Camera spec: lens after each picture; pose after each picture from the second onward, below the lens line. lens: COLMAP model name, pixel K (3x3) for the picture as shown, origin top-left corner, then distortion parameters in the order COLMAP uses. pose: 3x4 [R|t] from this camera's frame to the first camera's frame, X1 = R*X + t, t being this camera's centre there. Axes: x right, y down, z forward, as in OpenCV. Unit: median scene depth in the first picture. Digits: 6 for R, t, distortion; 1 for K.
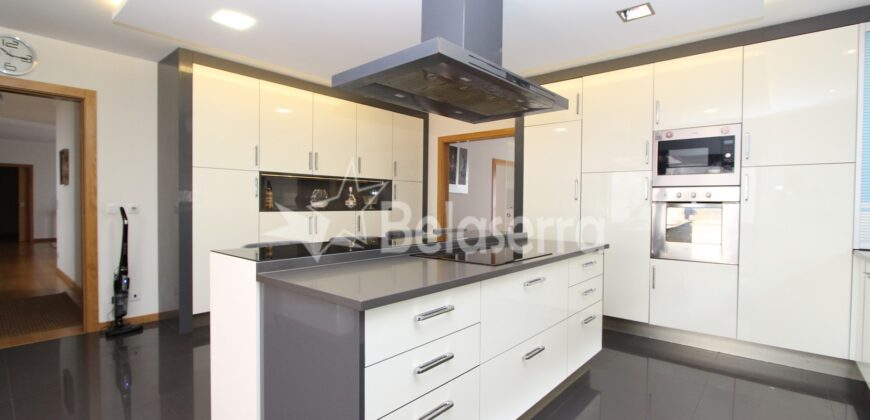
lens RADIAL K [[401.2, 0, 435.0], [0, 401.2, 210.0], [0, 0, 1]] dist [-0.012984, -0.000341]
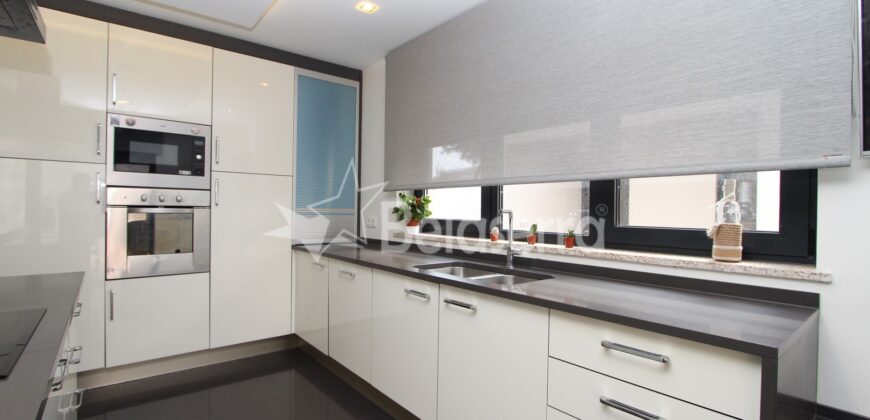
lens RADIAL K [[401.2, 0, 435.0], [0, 401.2, 210.0], [0, 0, 1]] dist [-0.012984, -0.000341]
pose [[0.174524, -0.008054, 0.984620, -0.094347], [0.004035, 0.999964, 0.007465, -0.017013], [-0.984645, 0.002670, 0.174550, 0.281757]]
